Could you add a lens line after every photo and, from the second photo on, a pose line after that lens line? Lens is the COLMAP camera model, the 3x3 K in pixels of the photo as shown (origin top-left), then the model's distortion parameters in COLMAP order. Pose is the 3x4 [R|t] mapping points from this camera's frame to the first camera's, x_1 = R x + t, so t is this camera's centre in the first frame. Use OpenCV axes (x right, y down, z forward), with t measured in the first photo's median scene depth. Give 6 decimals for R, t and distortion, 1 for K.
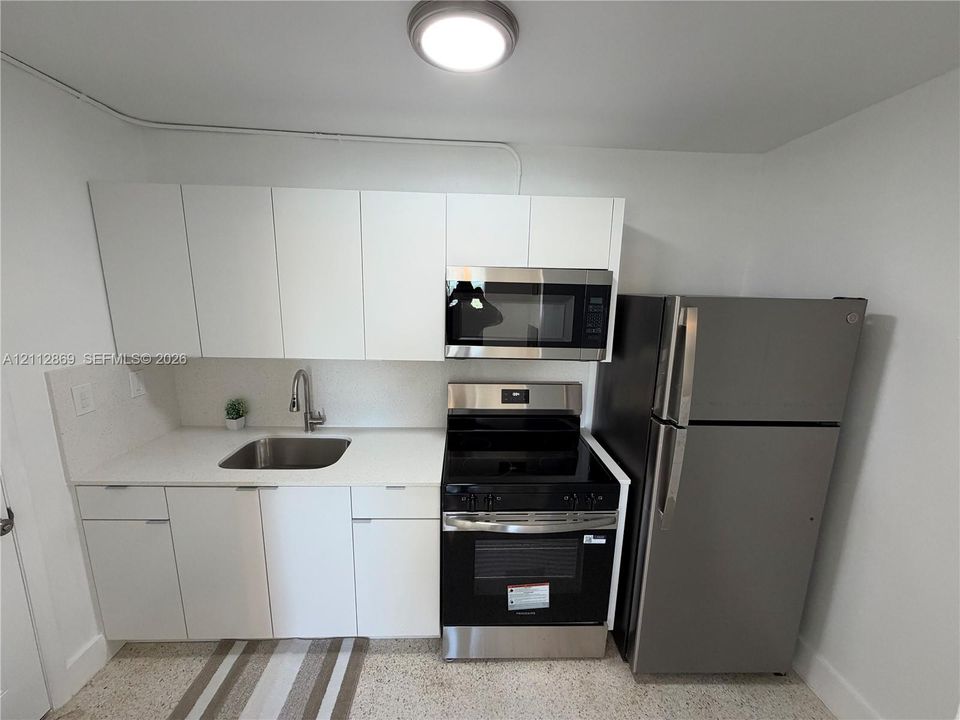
lens RADIAL K [[383.1, 0, 480.7], [0, 383.1, 363.0], [0, 0, 1]] dist [0.001553, 0.000065]
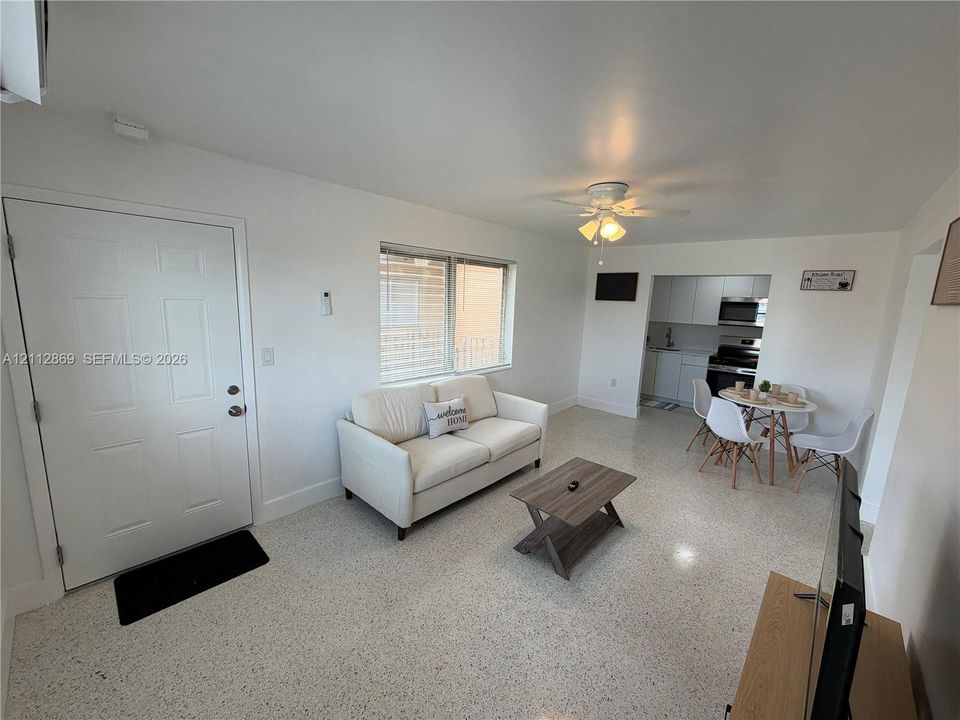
lens RADIAL K [[383.1, 0, 479.7], [0, 383.1, 359.8], [0, 0, 1]] dist [0.001553, 0.000065]
pose [[0.698909, 0.123036, -0.704548, 0.833377], [-0.153382, 0.987957, 0.020373, 0.540100], [0.698570, 0.093826, 0.709364, -2.749209]]
